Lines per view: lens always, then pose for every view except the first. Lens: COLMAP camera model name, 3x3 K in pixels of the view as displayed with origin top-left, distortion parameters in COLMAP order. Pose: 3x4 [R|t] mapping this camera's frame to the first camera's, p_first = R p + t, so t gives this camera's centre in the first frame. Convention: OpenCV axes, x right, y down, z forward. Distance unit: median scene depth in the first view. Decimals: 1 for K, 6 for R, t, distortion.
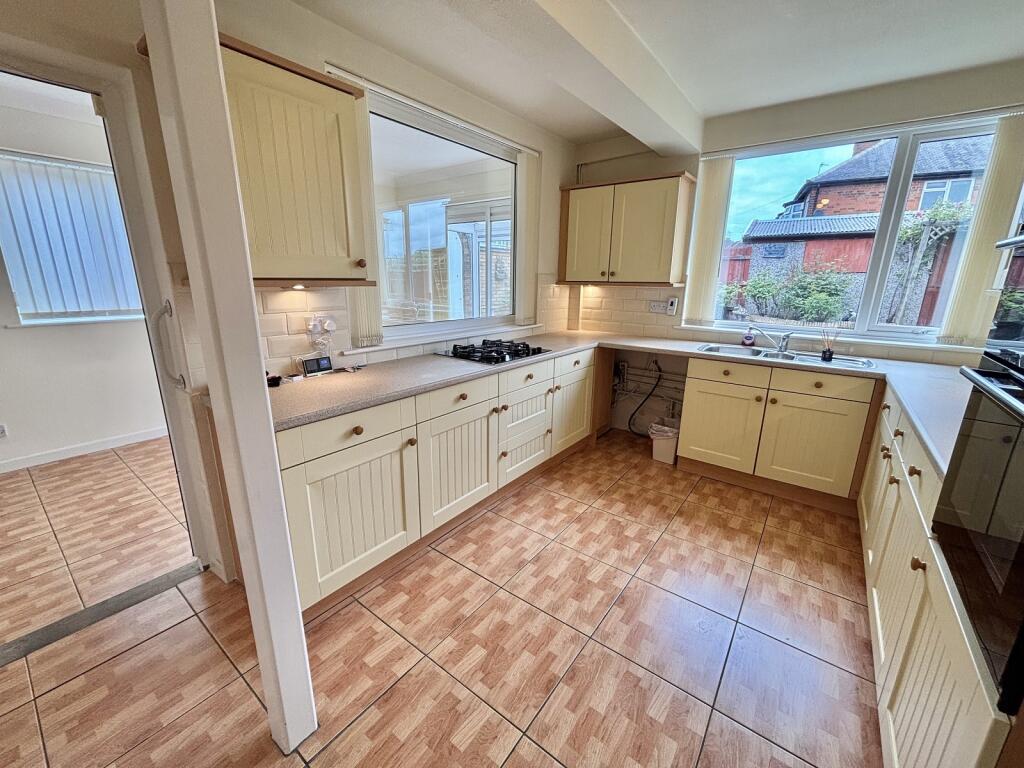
lens RADIAL K [[413.3, 0, 512.0], [0, 413.3, 384.0], [0, 0, 1]] dist [-0.000640, 0.000130]
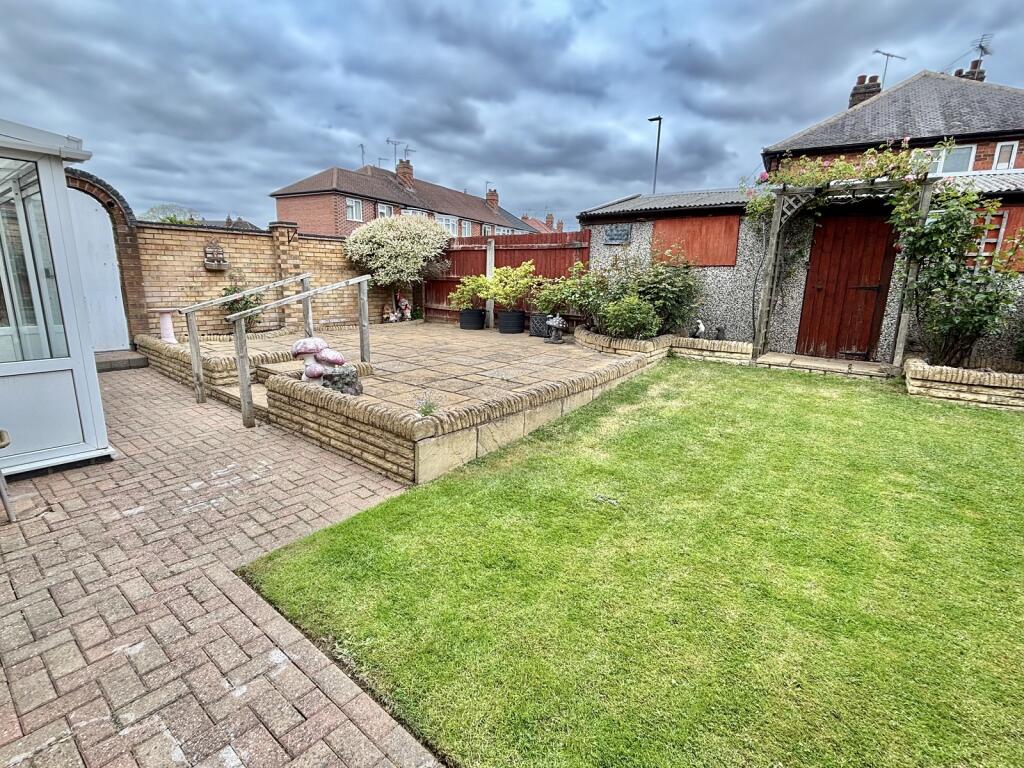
lens RADIAL K [[490.9, 0, 512.0], [0, 490.9, 384.0], [0, 0, 1]] dist [0.000792, -0.000407]
pose [[0.999276, 0.019198, -0.032846, 0.616177], [-0.020405, 0.999114, -0.036812, -0.044925], [0.032110, 0.037456, 0.998782, 0.216723]]
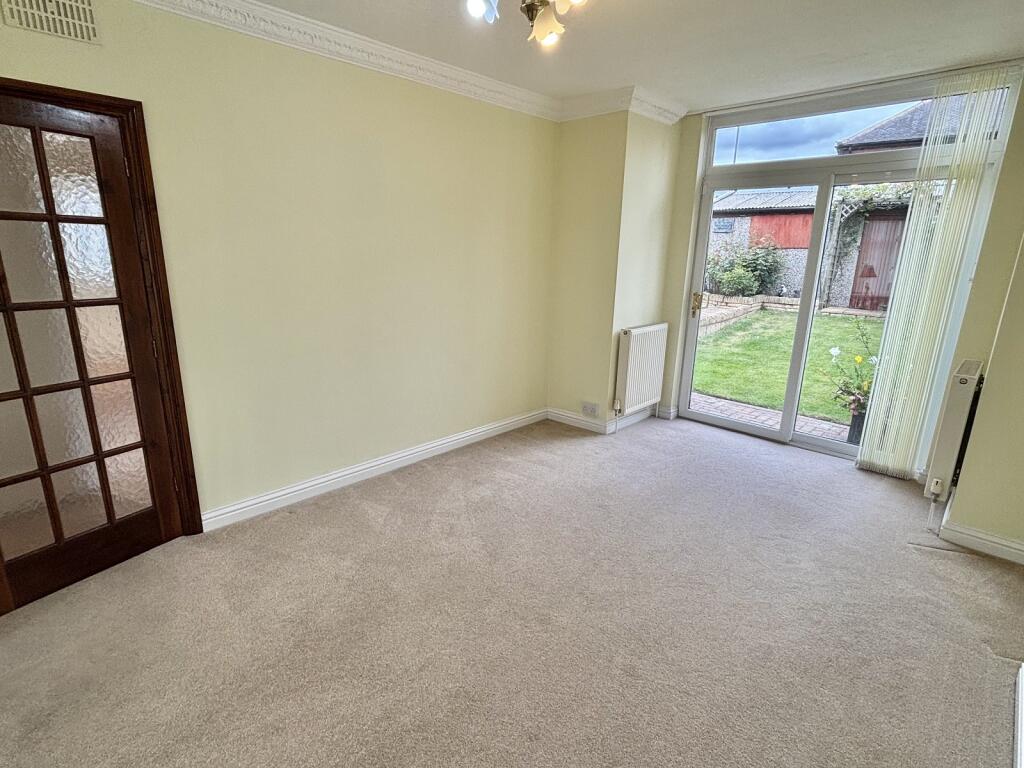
lens RADIAL K [[522.6, 0, 512.0], [0, 522.6, 384.0], [0, 0, 1]] dist [-0.006213, -0.000243]
pose [[0.992768, 0.038474, -0.113713, 0.361938], [-0.038259, 0.999260, 0.004070, 0.092783], [0.113785, 0.000310, 0.993505, -0.386084]]
